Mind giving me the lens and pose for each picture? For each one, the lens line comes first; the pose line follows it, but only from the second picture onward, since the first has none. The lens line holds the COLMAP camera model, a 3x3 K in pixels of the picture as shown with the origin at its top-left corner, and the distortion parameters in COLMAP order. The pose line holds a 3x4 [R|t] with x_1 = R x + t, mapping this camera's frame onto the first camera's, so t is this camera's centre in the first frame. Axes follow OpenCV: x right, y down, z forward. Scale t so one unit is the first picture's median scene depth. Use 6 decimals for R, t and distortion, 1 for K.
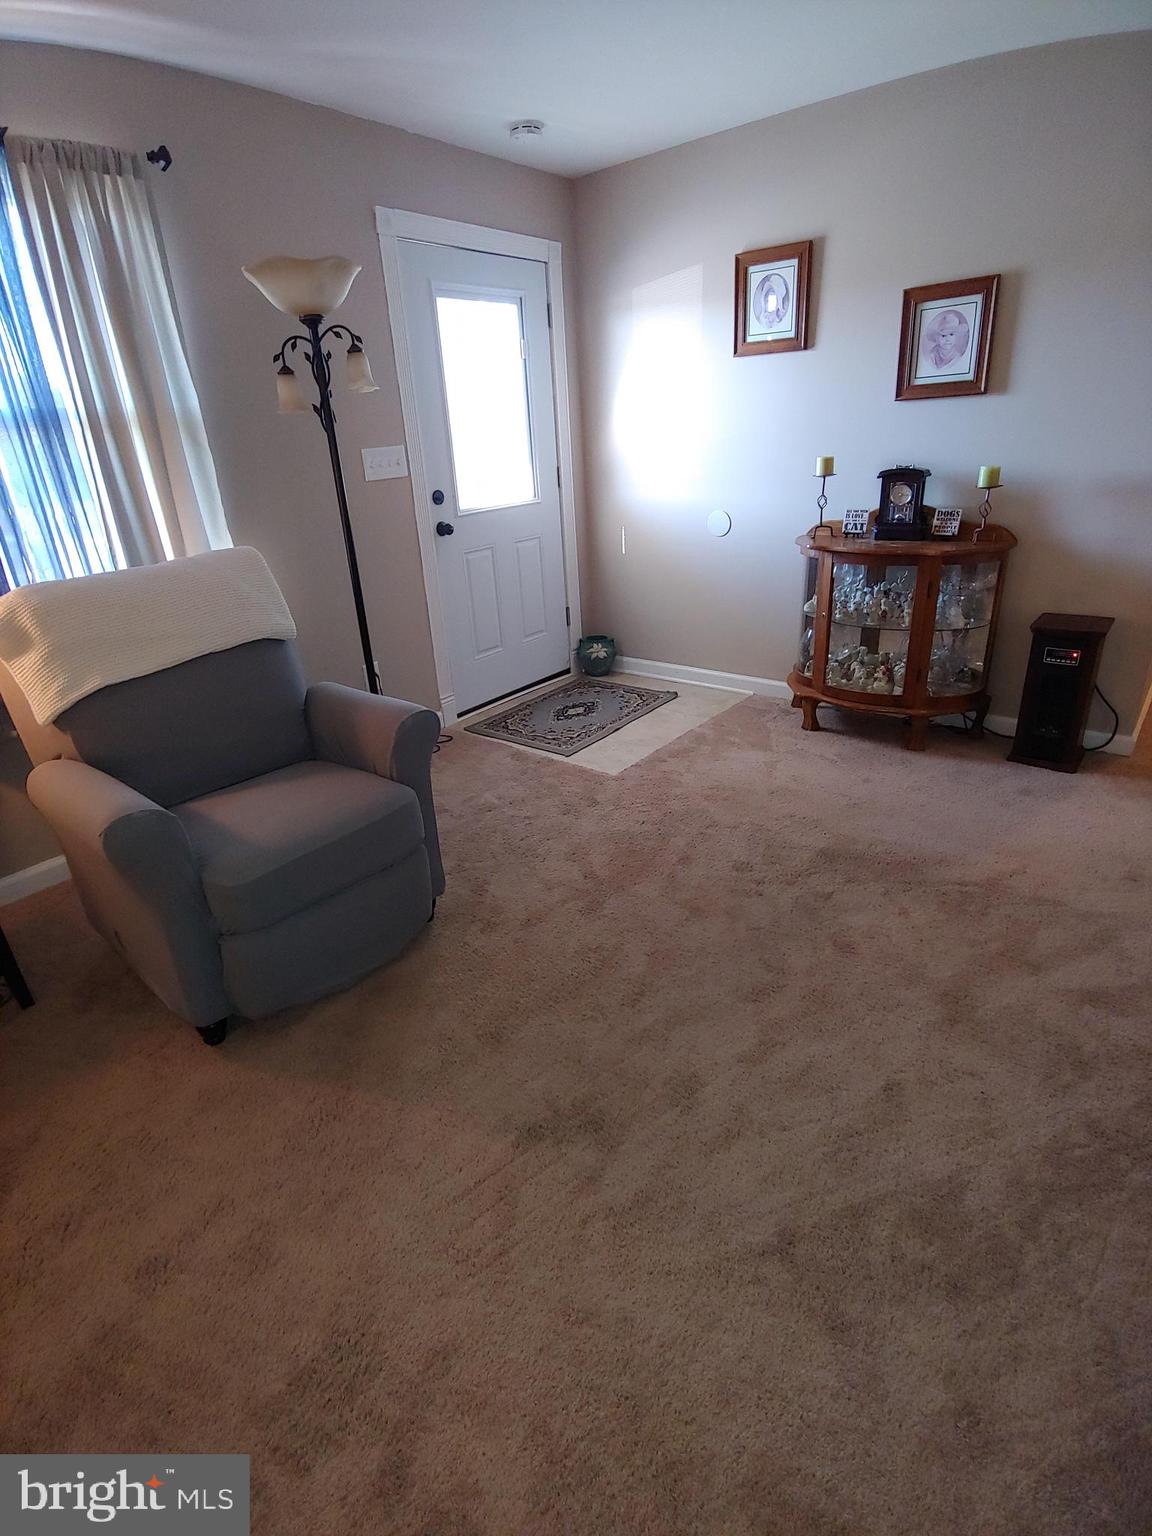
lens RADIAL K [[774.3, 0, 580.5], [0, 774.3, 771.2], [0, 0, 1]] dist [-0.007017, -0.008438]
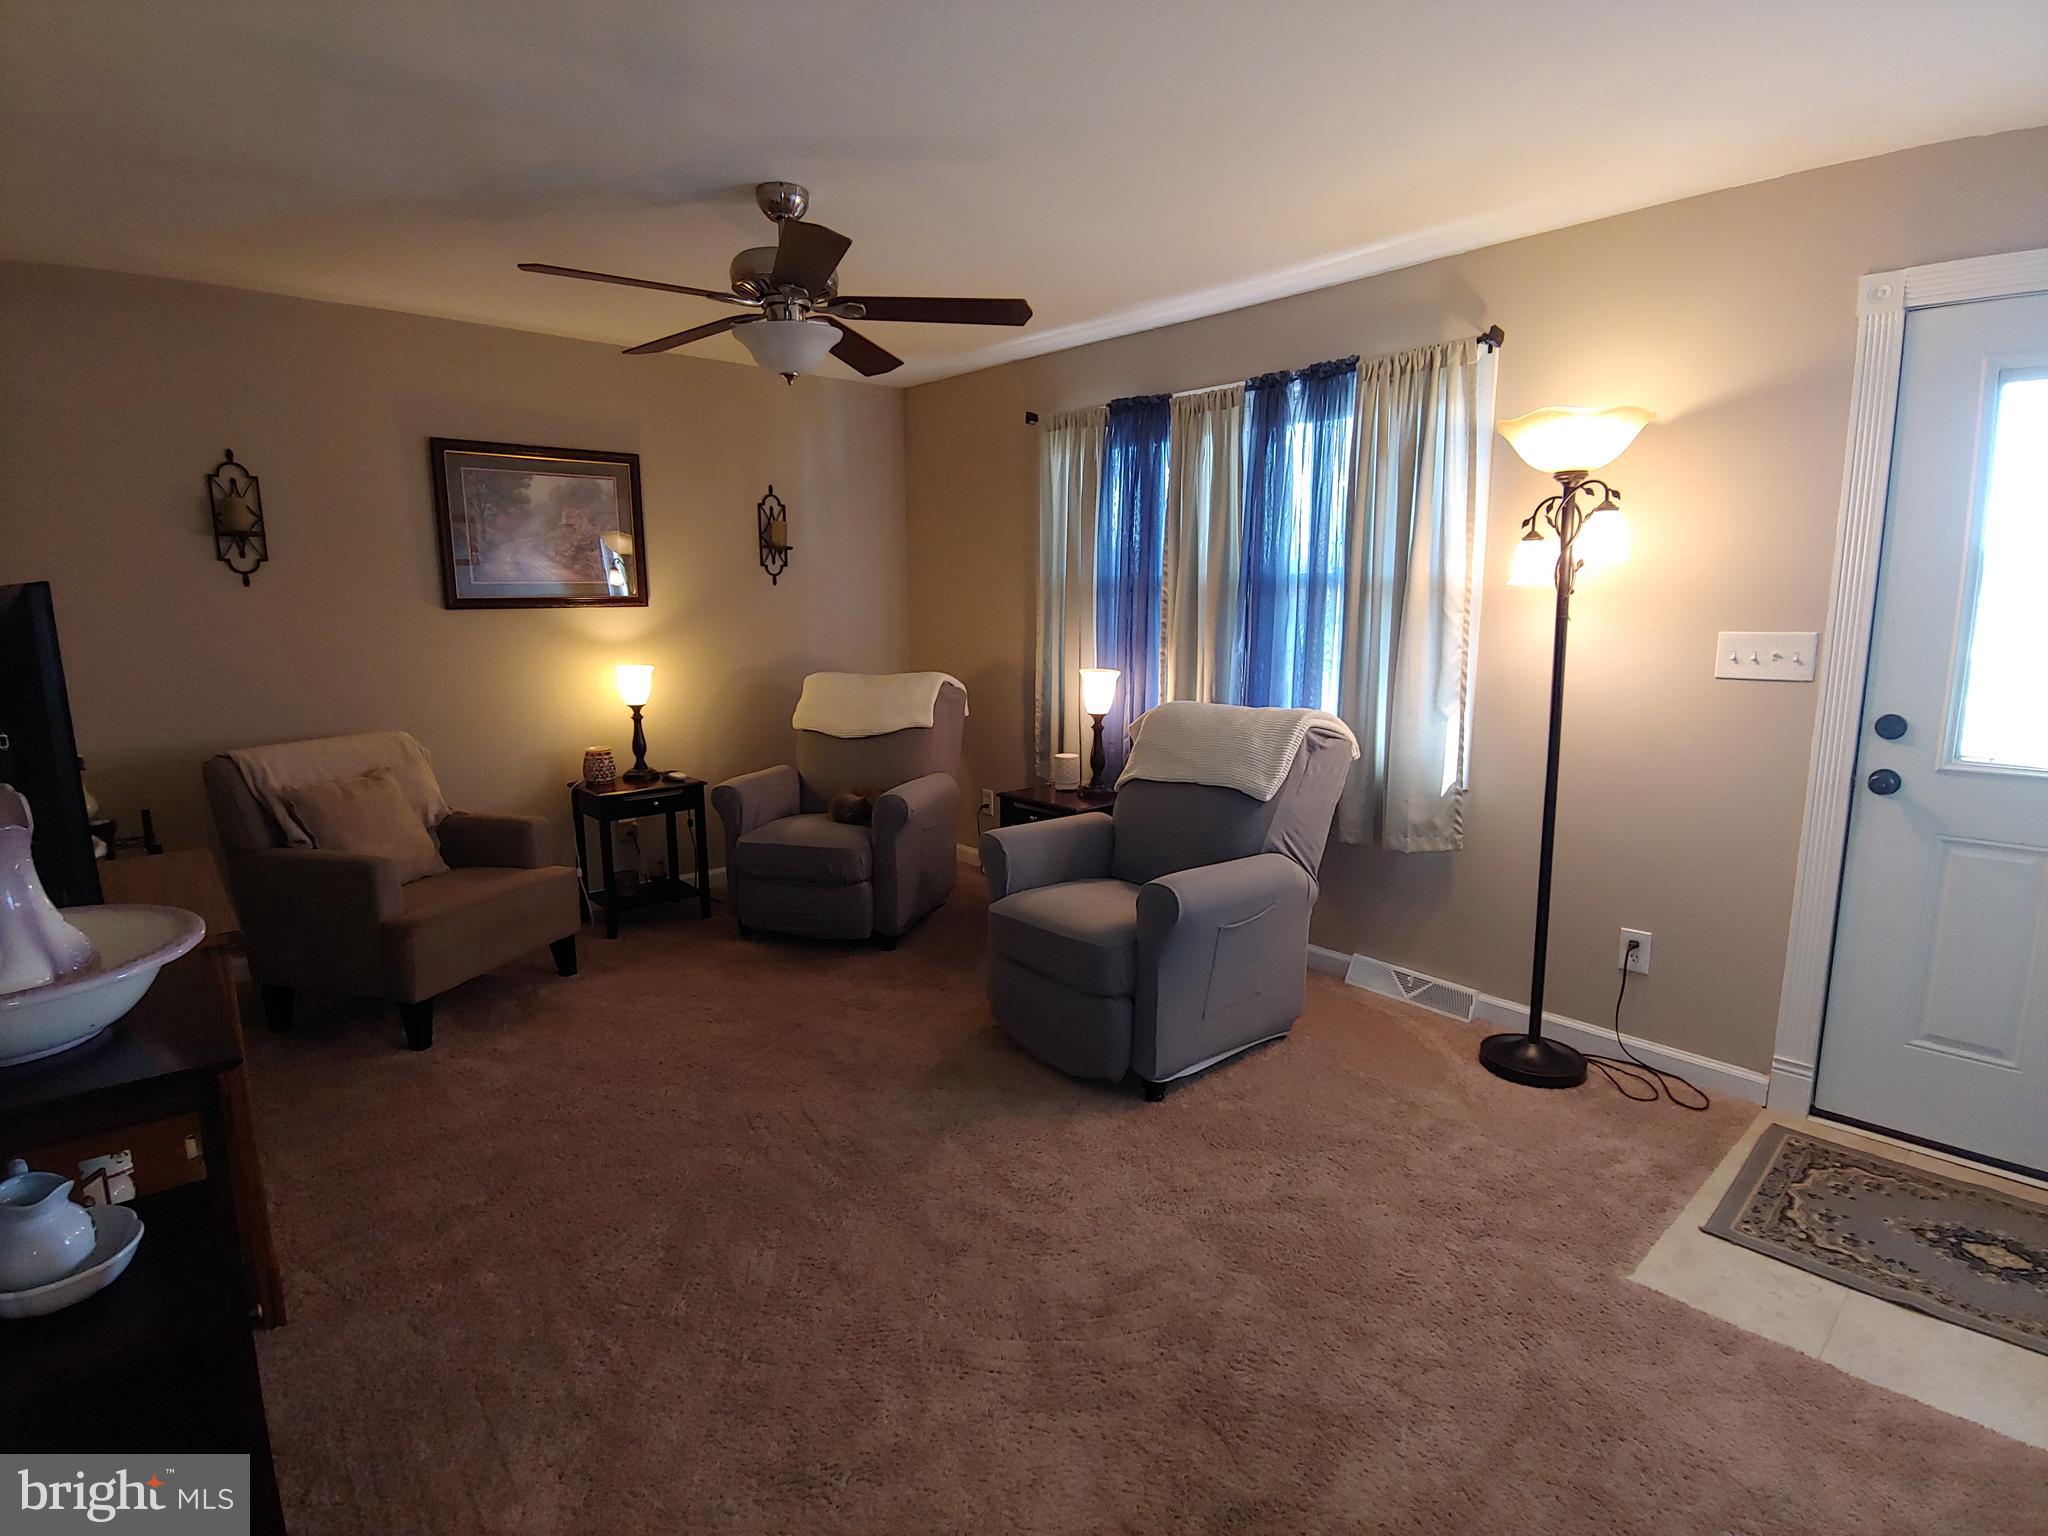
lens RADIAL K [[1032.4, 0, 1024.4], [0, 1032.4, 767.6], [0, 0, 1]] dist [-0.007017, -0.008438]
pose [[-0.158077, 0.214099, -0.963936, 0.674286], [-0.388048, 0.884198, 0.260024, -0.307644], [0.907981, 0.415158, -0.056691, 0.548712]]
